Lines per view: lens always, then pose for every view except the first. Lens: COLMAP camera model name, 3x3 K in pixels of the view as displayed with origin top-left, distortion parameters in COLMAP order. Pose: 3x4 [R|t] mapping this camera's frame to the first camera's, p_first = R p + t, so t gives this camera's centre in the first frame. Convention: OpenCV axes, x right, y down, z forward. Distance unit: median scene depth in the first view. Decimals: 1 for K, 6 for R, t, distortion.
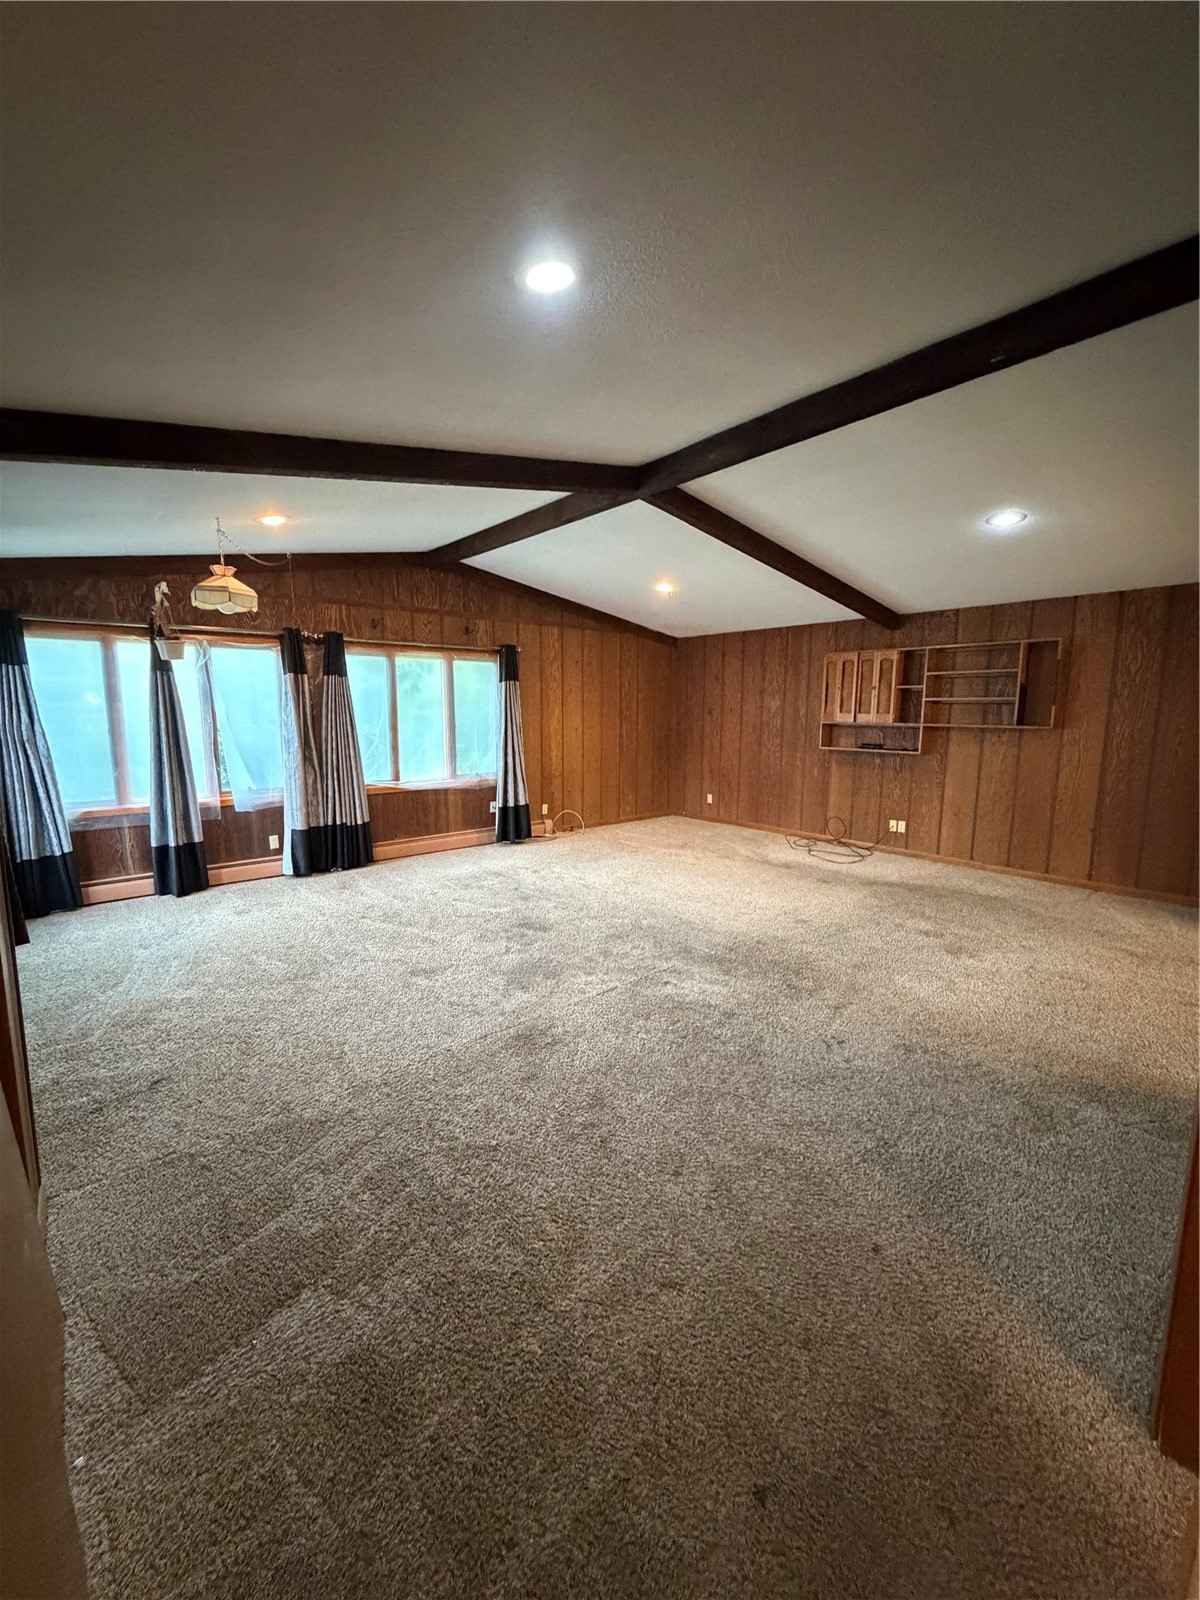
lens RADIAL K [[636.6, 0, 600.0], [0, 636.6, 800.0], [0, 0, 1]] dist [-0.002874, 0.000337]
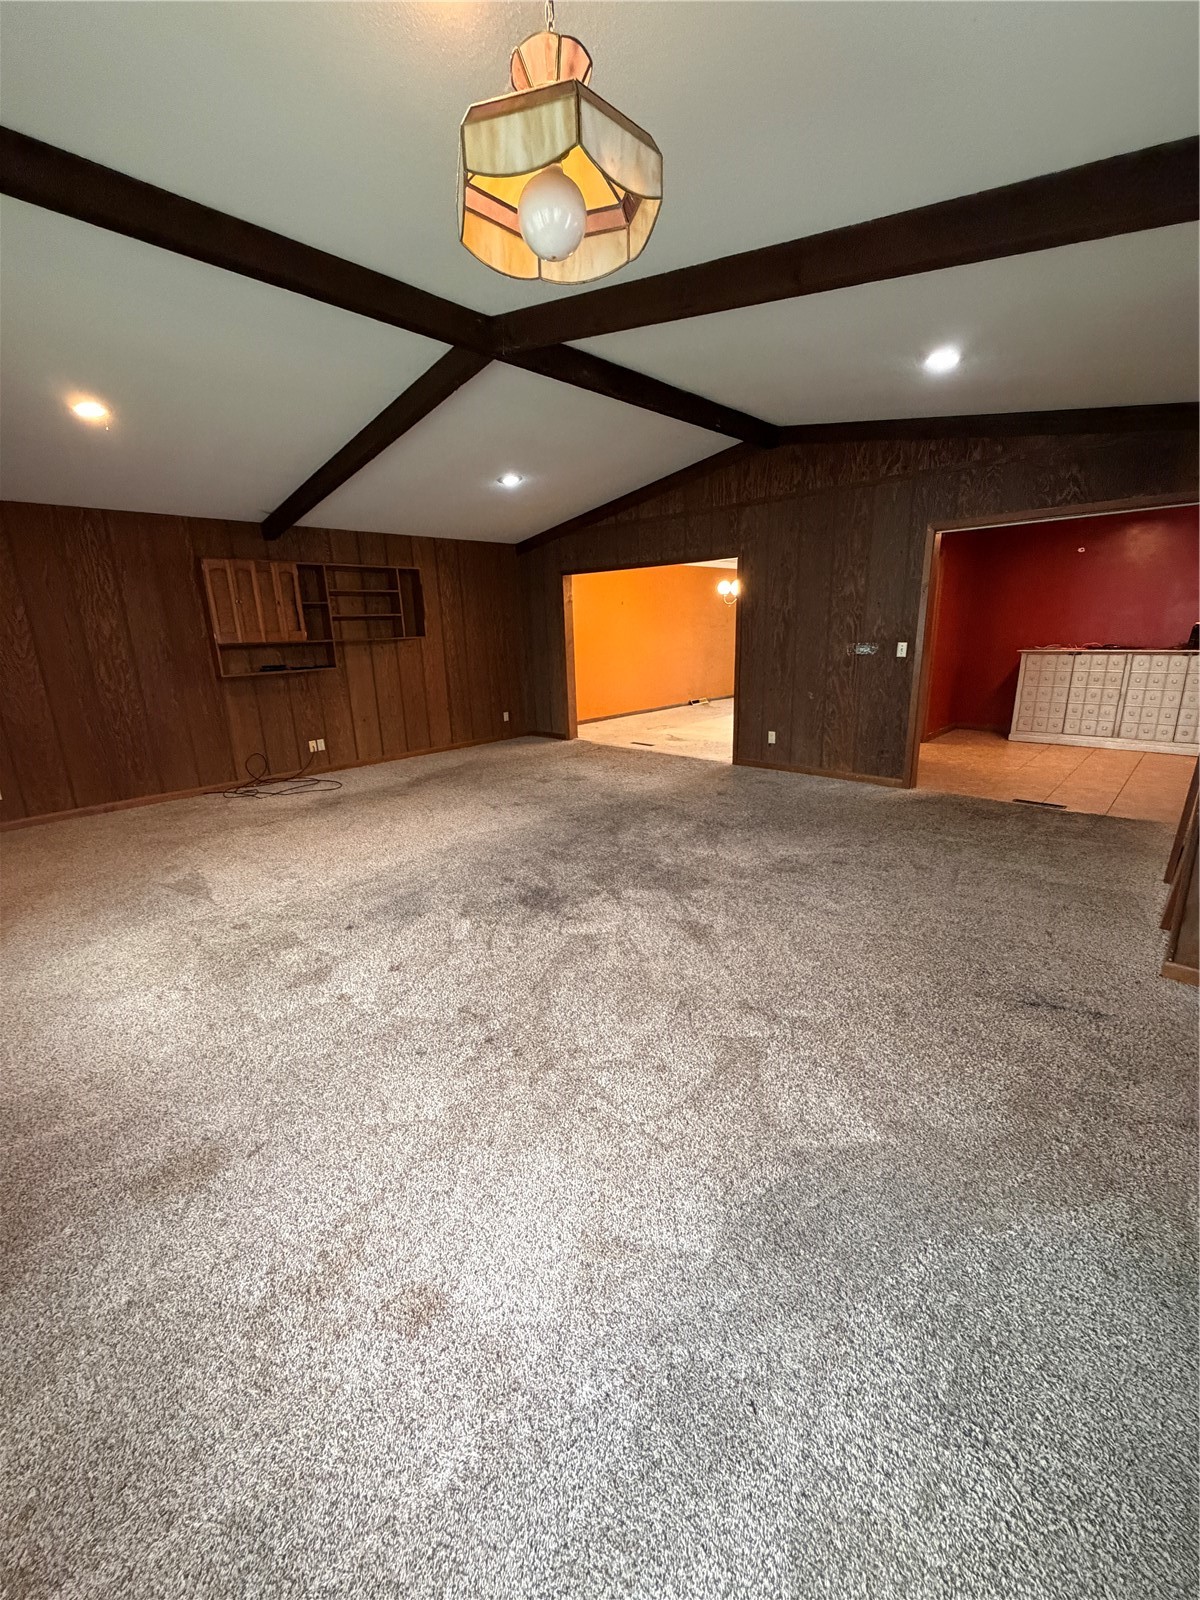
lens RADIAL K [[636.6, 0, 600.0], [0, 636.6, 800.0], [0, 0, 1]] dist [-0.002874, 0.000337]
pose [[-0.108600, -0.267087, 0.957534, -0.566011], [0.172249, 0.943605, 0.282737, -0.084604], [-0.979049, 0.195640, -0.056470, 0.631305]]
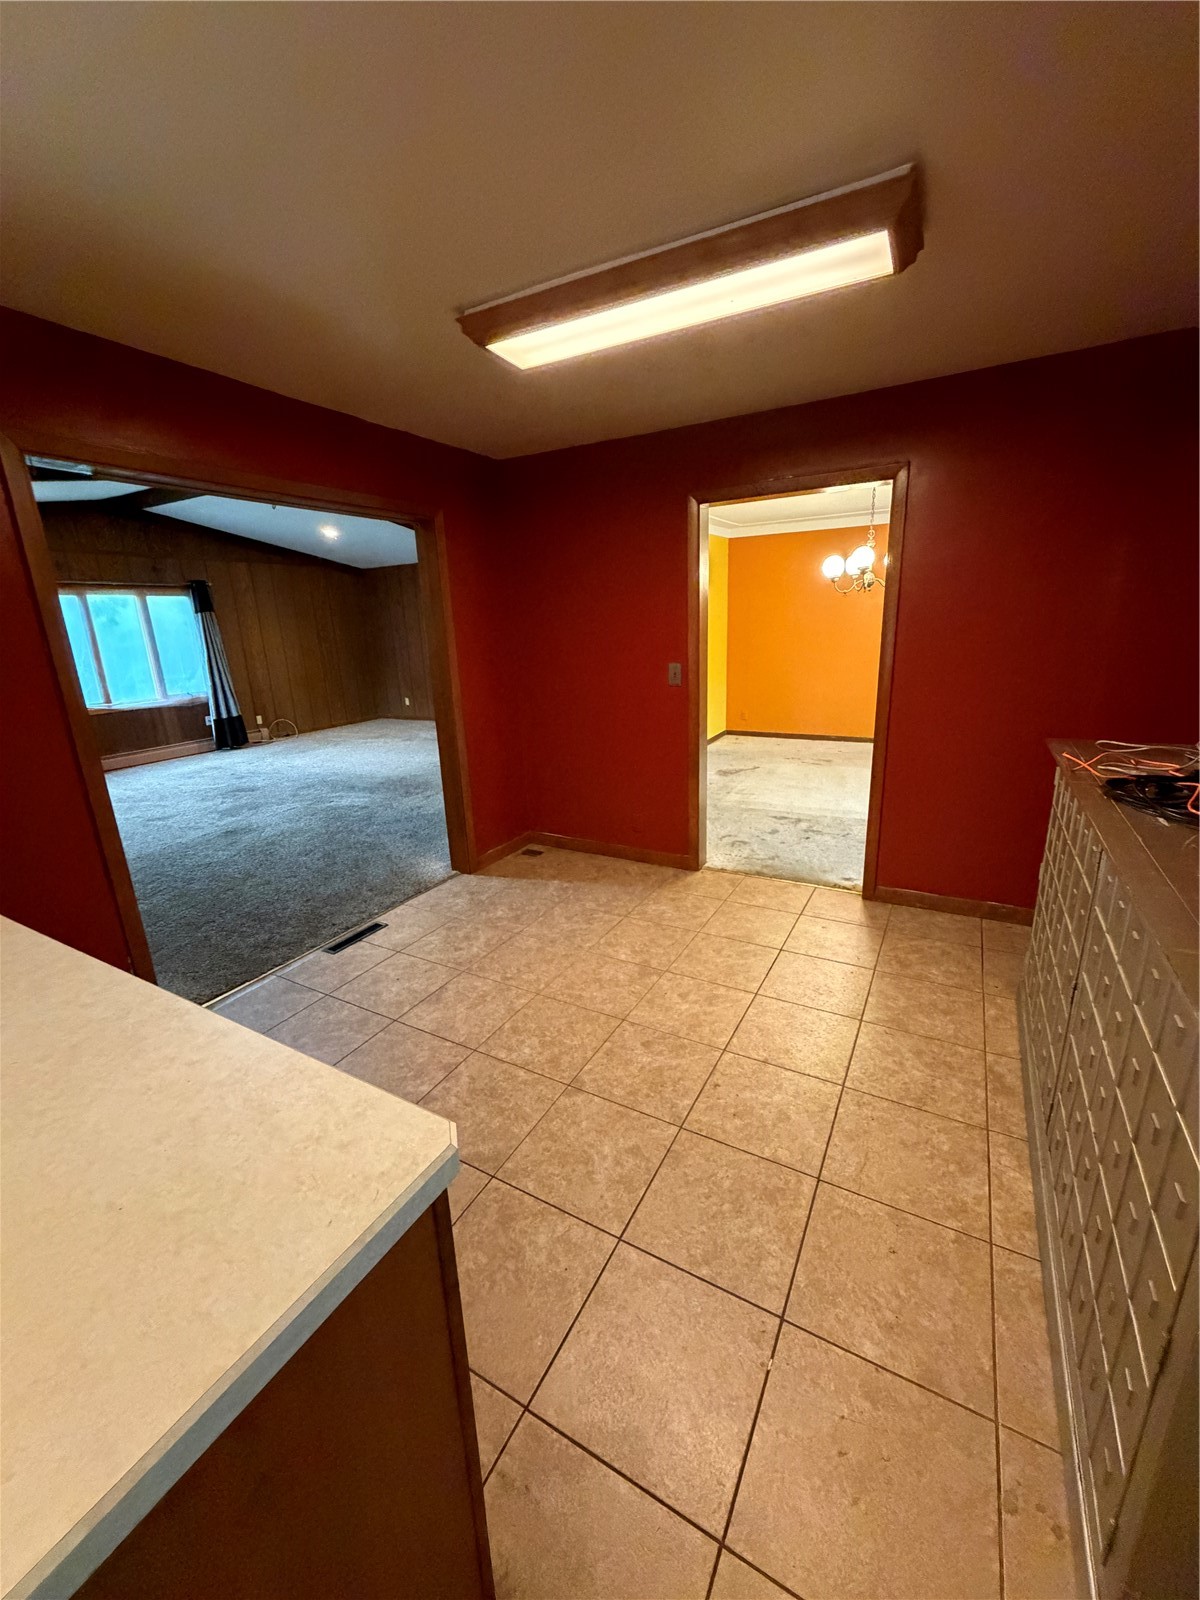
lens RADIAL K [[636.6, 0, 600.0], [0, 636.6, 800.0], [0, 0, 1]] dist [-0.002874, 0.000337]
pose [[0.934977, -0.133708, 0.328542, 0.114260], [0.092350, 0.986050, 0.138484, 0.064607], [-0.342475, -0.099138, 0.934282, -0.408620]]
